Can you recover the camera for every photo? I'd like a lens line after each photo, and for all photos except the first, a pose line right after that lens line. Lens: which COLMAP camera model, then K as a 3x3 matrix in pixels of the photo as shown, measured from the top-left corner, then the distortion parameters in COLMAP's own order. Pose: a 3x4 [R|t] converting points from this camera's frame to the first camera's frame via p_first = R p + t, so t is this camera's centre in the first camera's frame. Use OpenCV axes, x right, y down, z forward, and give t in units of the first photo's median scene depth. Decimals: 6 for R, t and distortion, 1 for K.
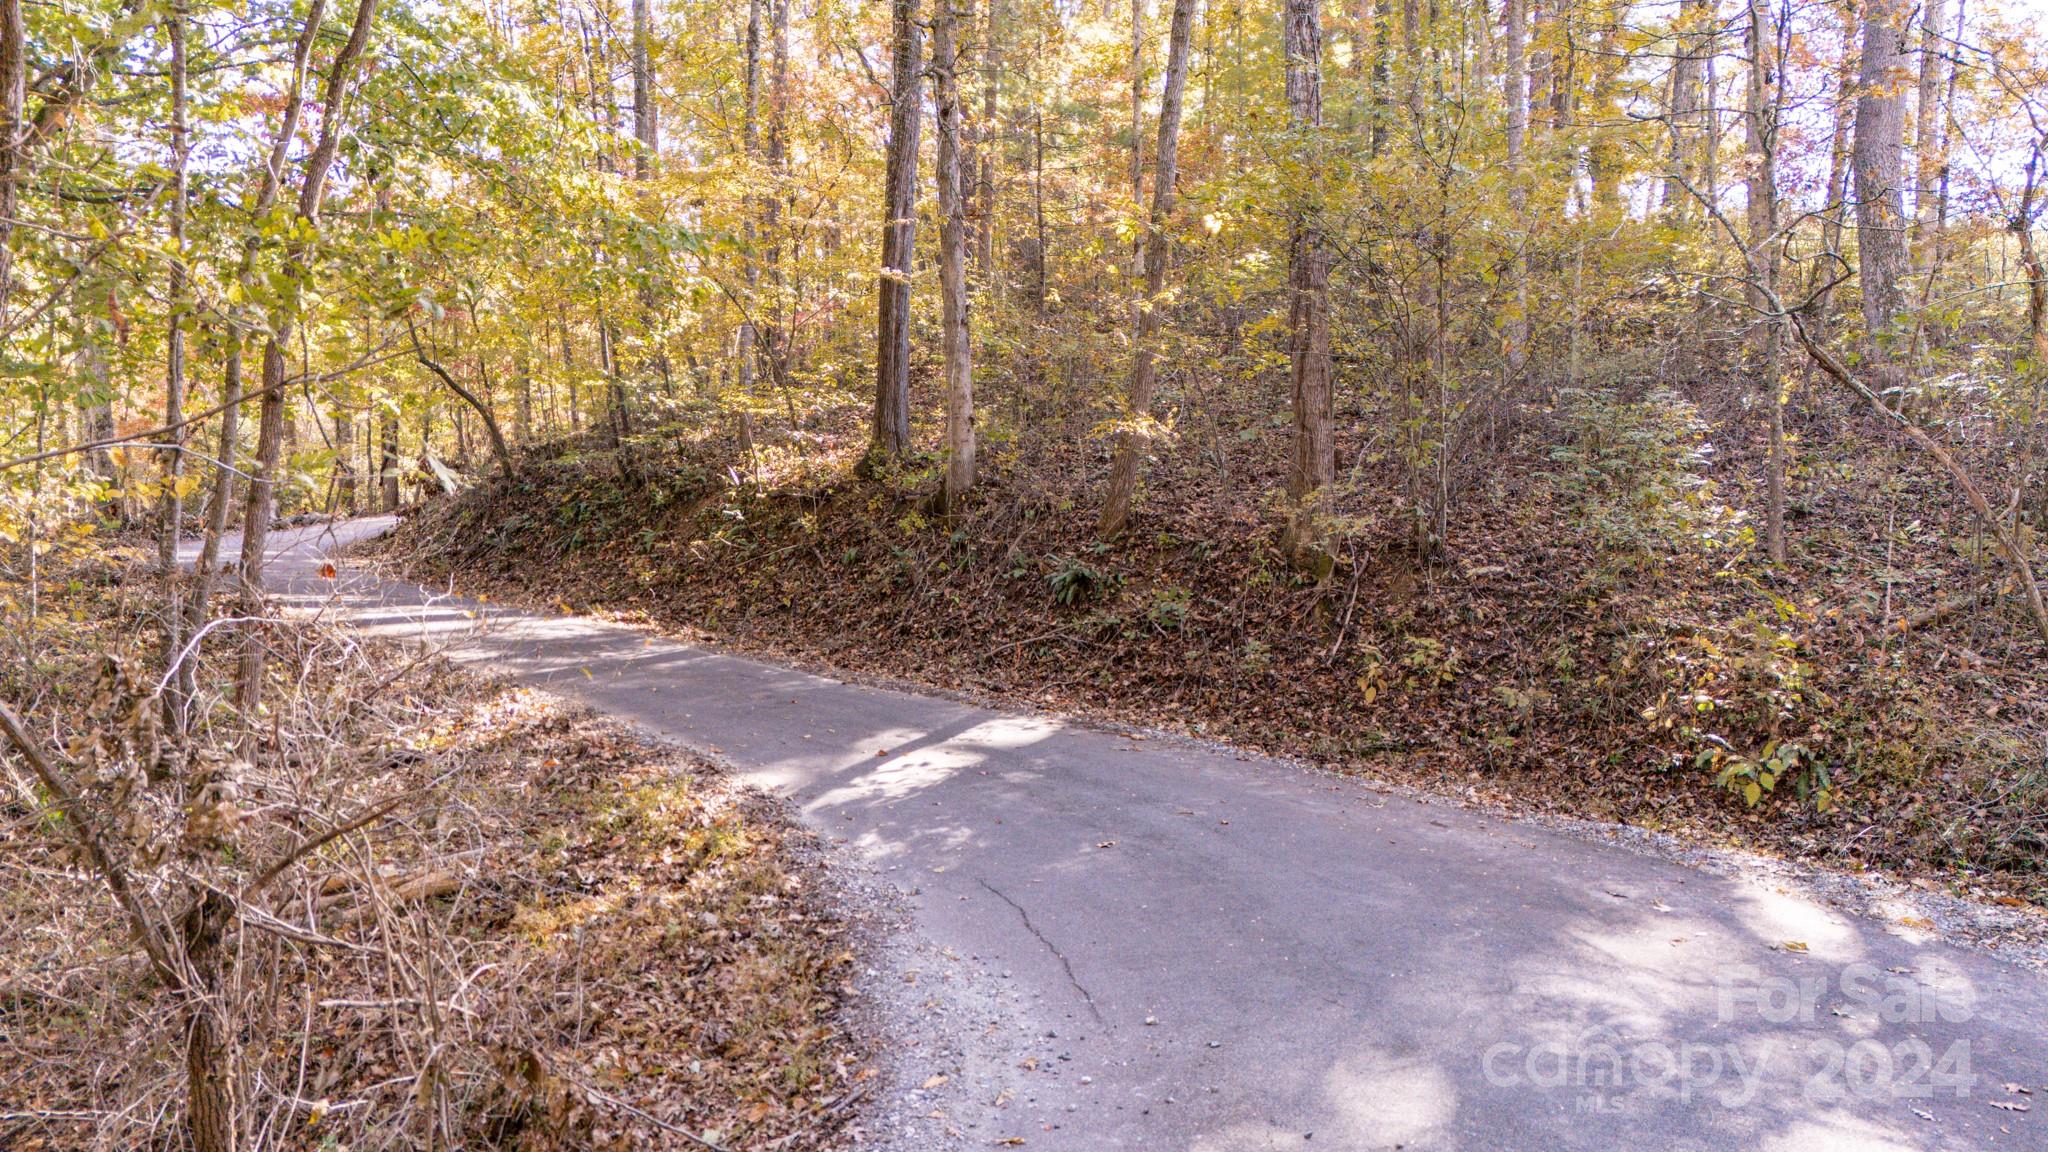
lens RADIAL K [[1547.1, 0, 1029.9], [0, 1547.1, 575.9], [0, 0, 1]] dist [0.086419, -0.085676]
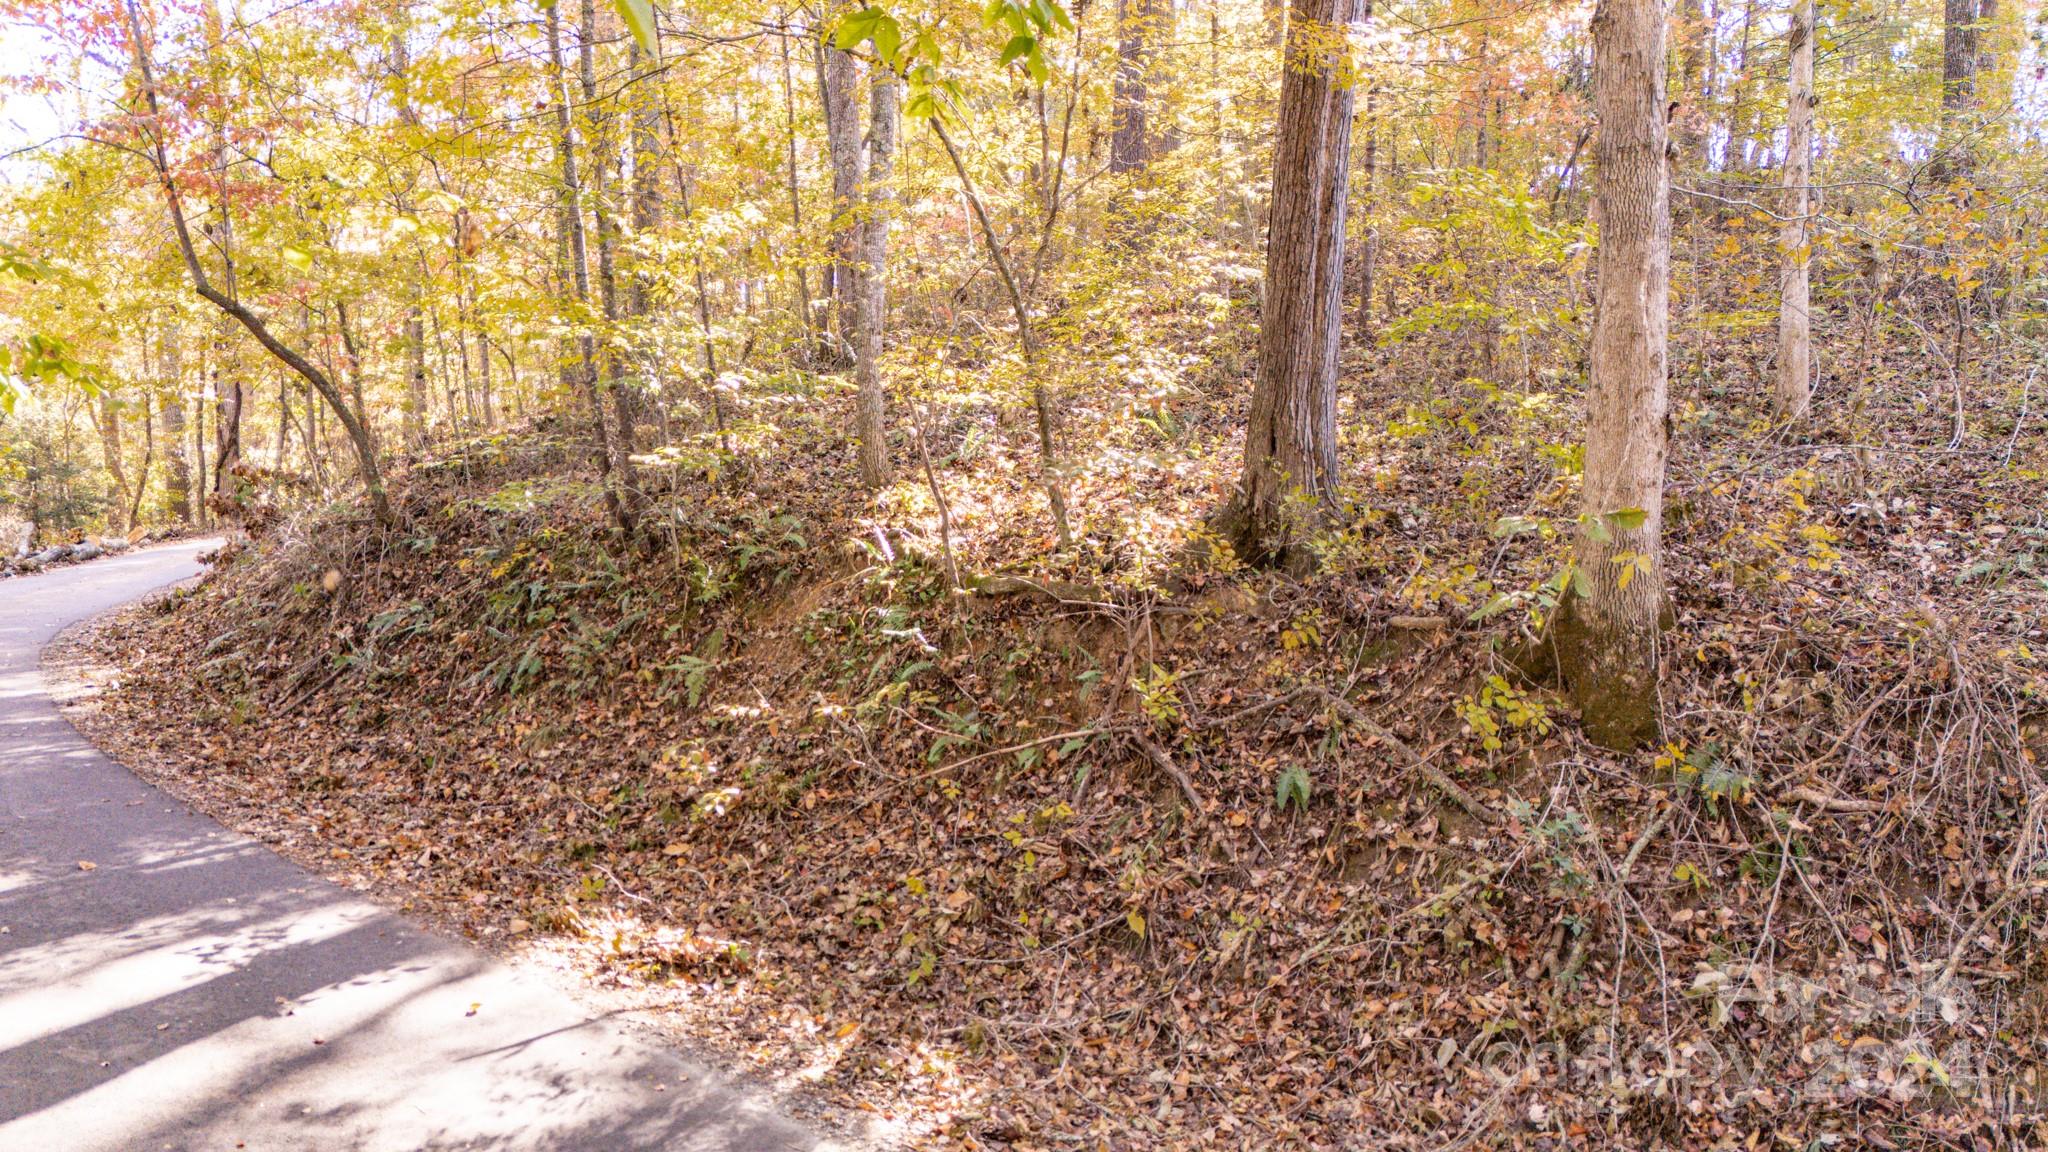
lens RADIAL K [[1547.1, 0, 1017.1], [0, 1547.1, 575.6], [0, 0, 1]] dist [0.086419, -0.085676]
pose [[0.998588, -0.000348, 0.053116, -0.166430], [-0.000262, 0.999934, 0.011469, -0.056252], [-0.053116, -0.011467, 0.998523, 0.517410]]
